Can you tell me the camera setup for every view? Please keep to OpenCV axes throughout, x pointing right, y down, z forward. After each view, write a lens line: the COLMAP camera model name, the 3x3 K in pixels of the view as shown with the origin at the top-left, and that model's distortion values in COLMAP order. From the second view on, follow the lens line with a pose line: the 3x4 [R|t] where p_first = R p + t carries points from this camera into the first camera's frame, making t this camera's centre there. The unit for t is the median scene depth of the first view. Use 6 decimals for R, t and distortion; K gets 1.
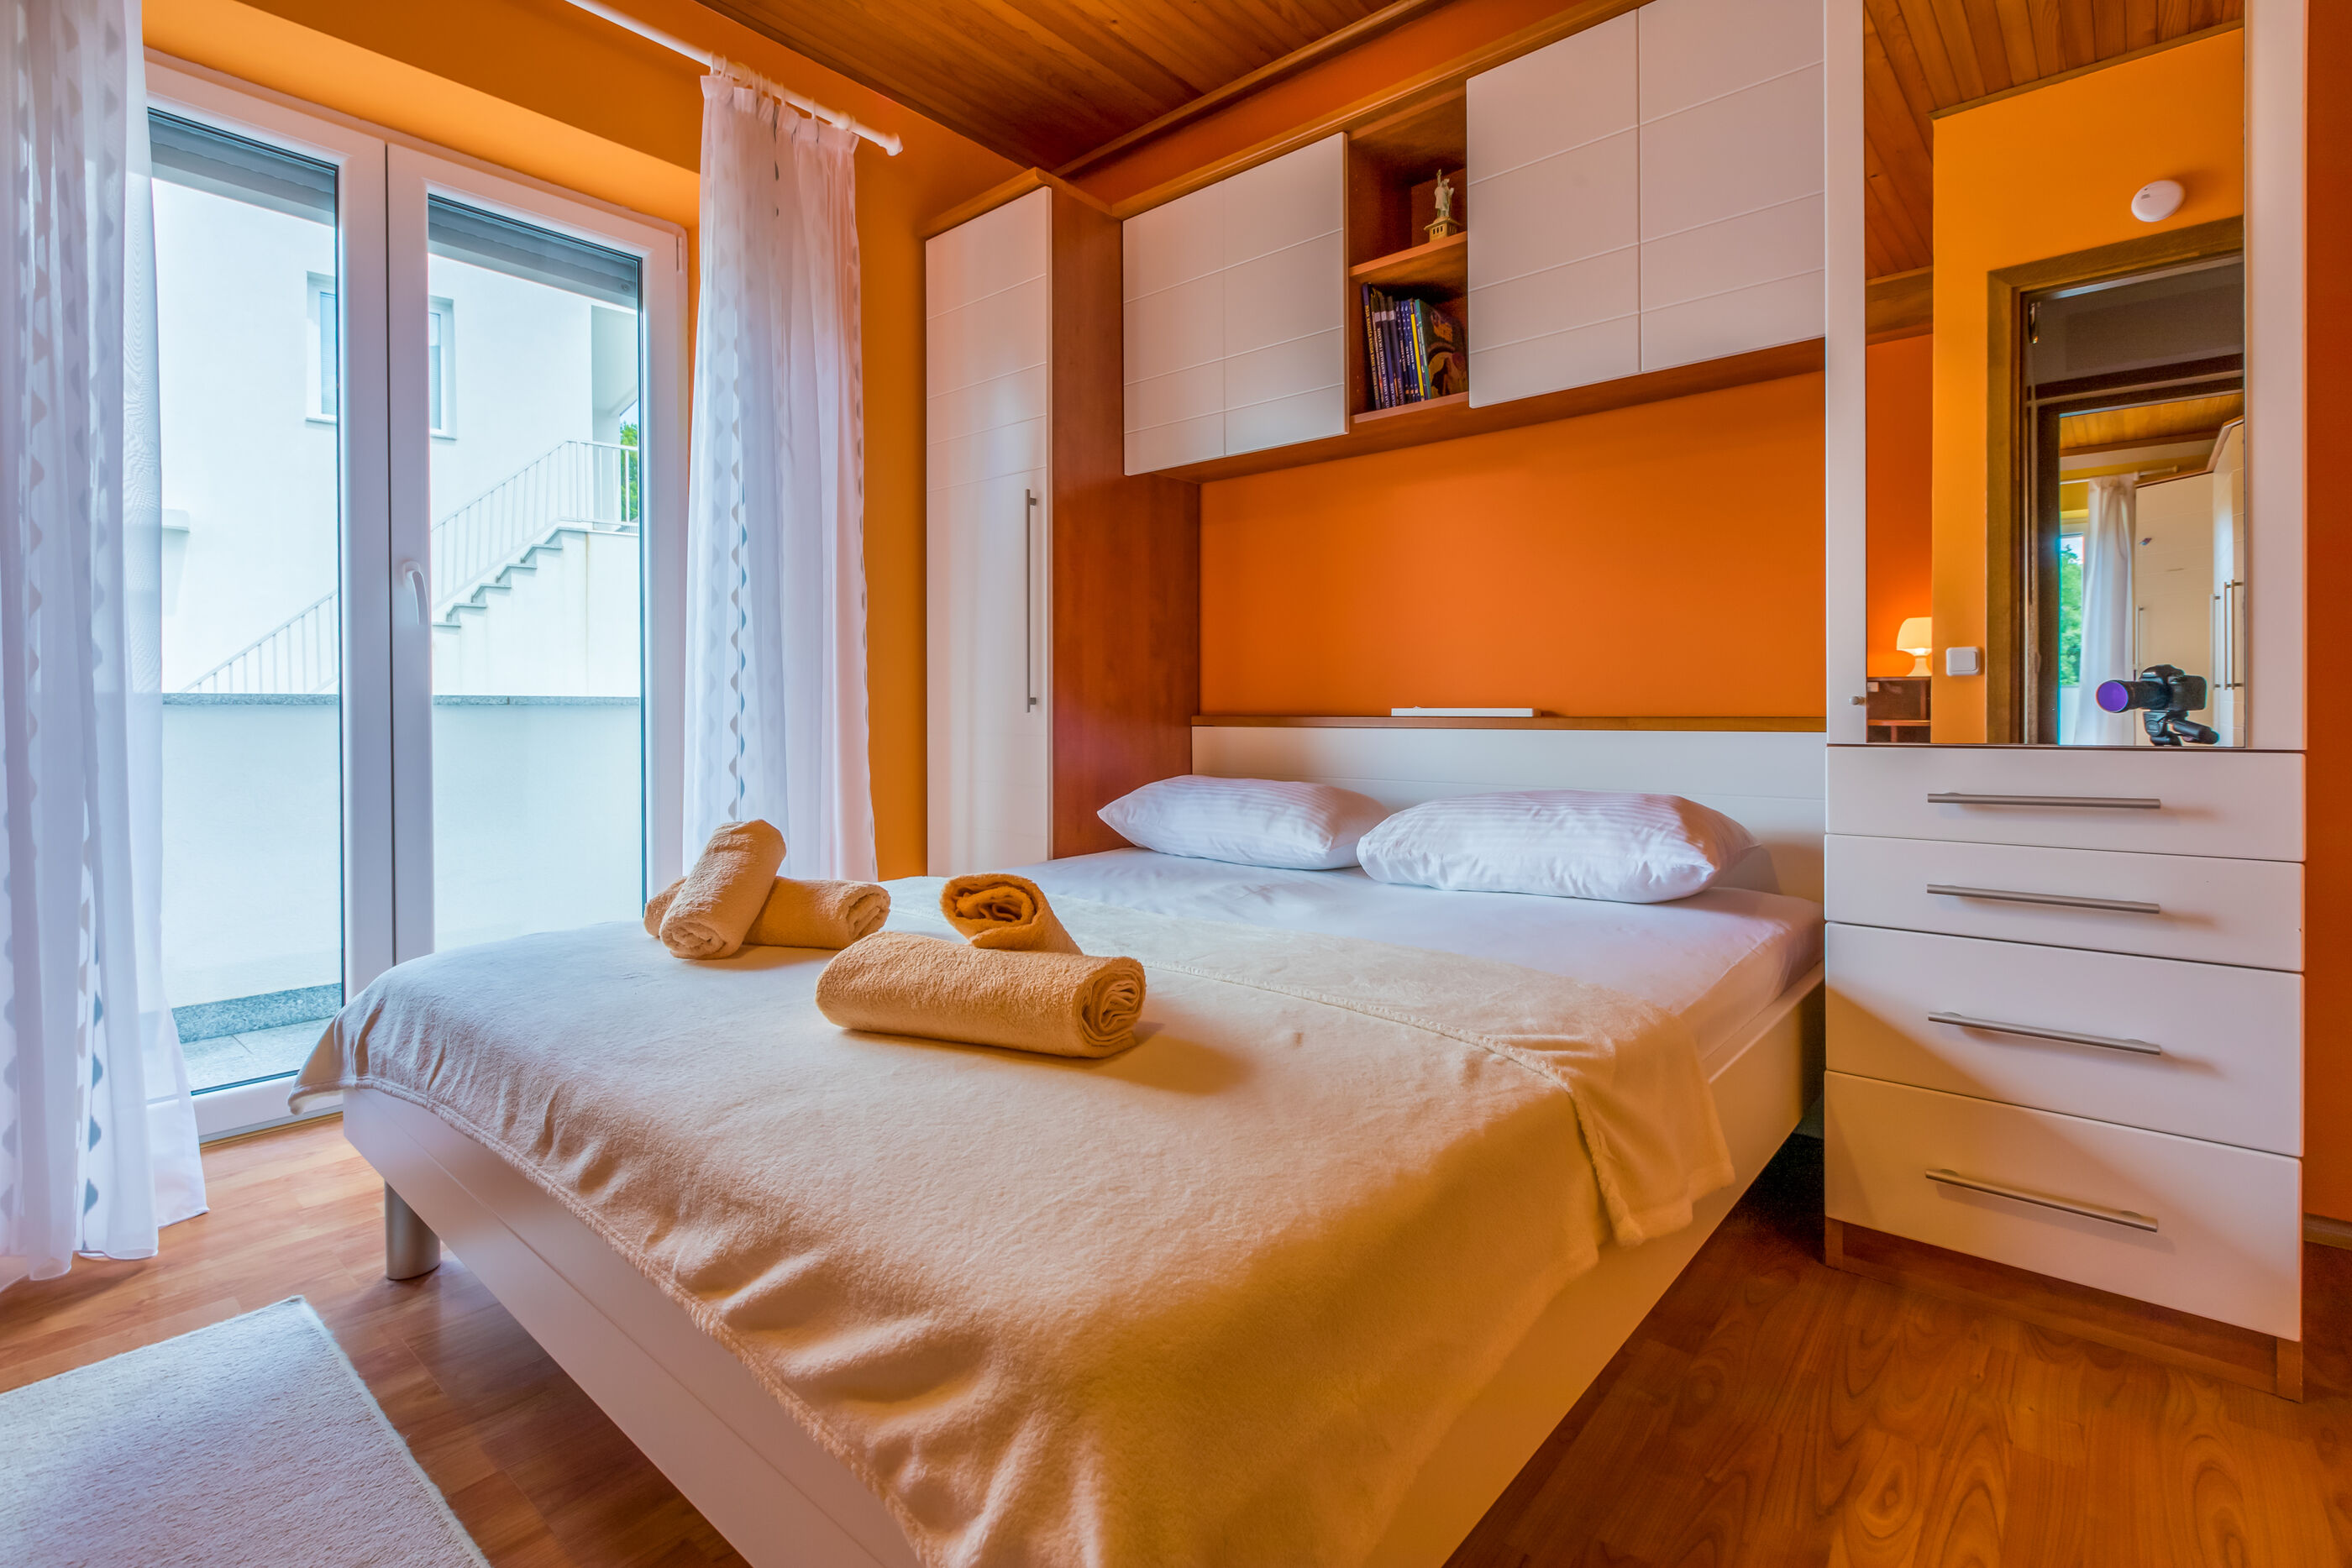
lens RADIAL K [[1070.8, 0, 1161.3], [0, 1070.8, 717.1], [0, 0, 1]] dist [0.004705, -0.001105]
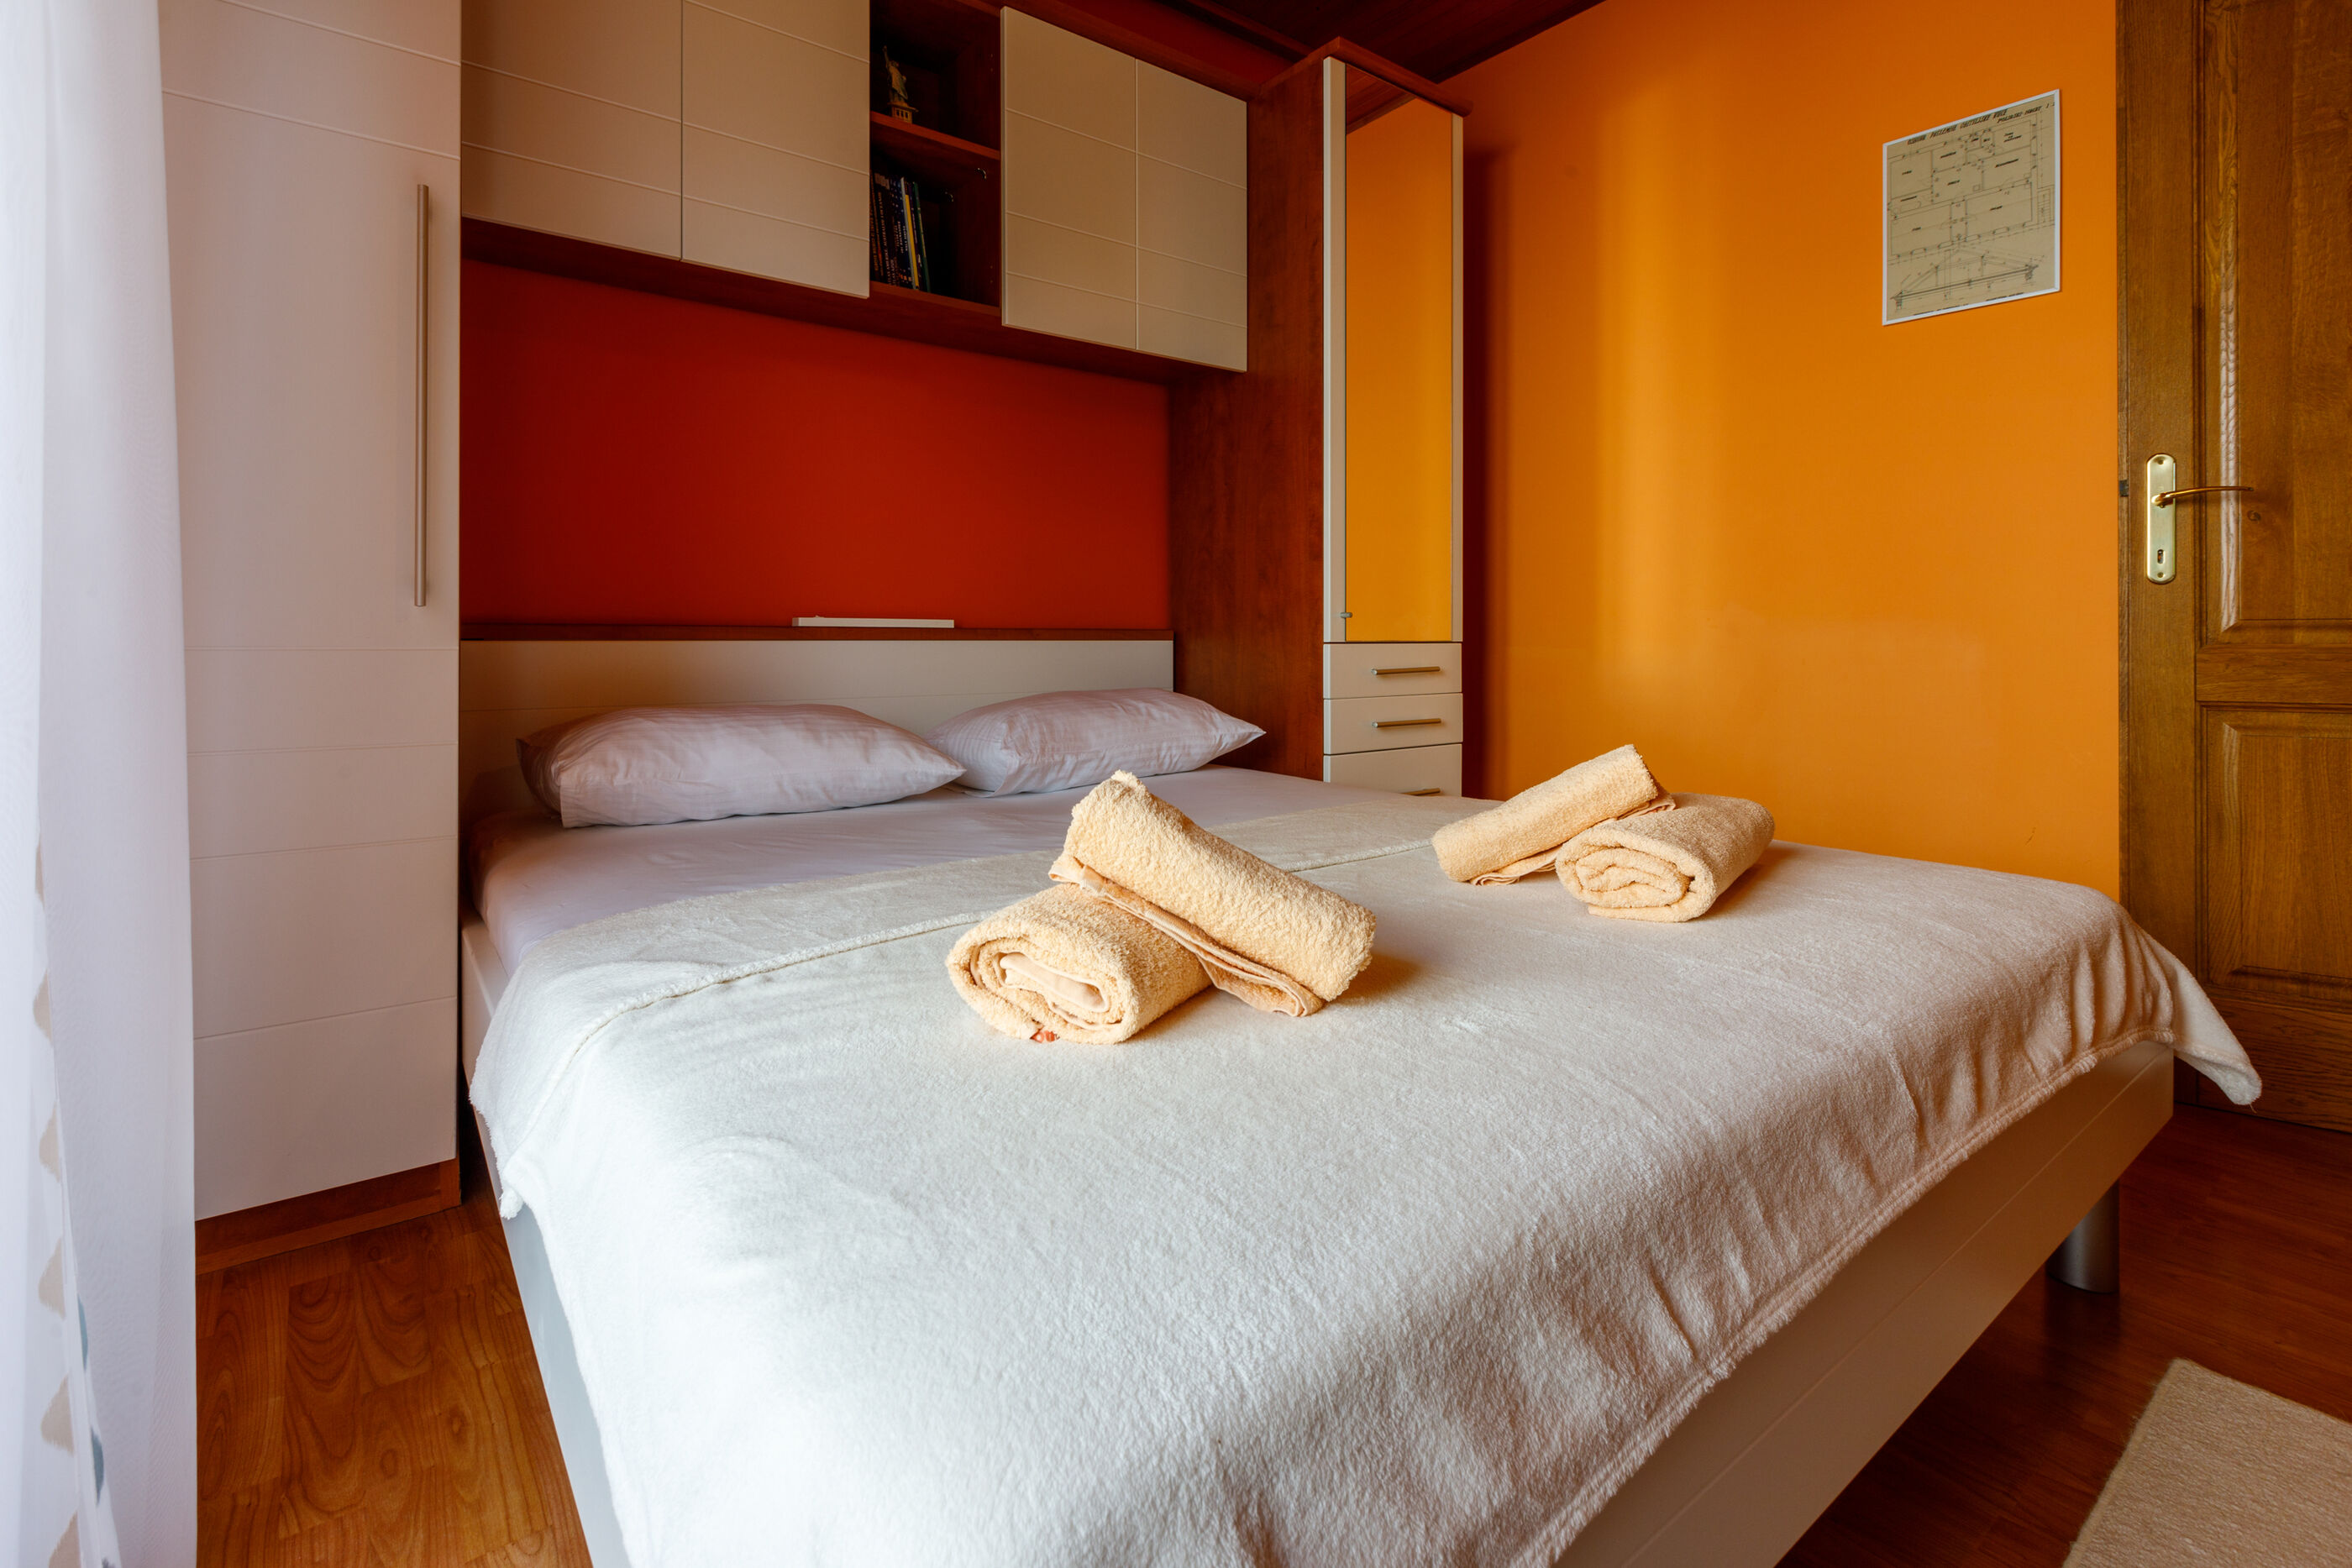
lens RADIAL K [[1070.8, 0, 1146.1], [0, 1070.8, 640.3], [0, 0, 1]] dist [0.004705, -0.001105]
pose [[0.204064, 0.009239, 0.978914, -0.633937], [0.007541, 0.999911, -0.011009, 0.023824], [-0.978928, 0.009628, 0.203976, 0.607591]]
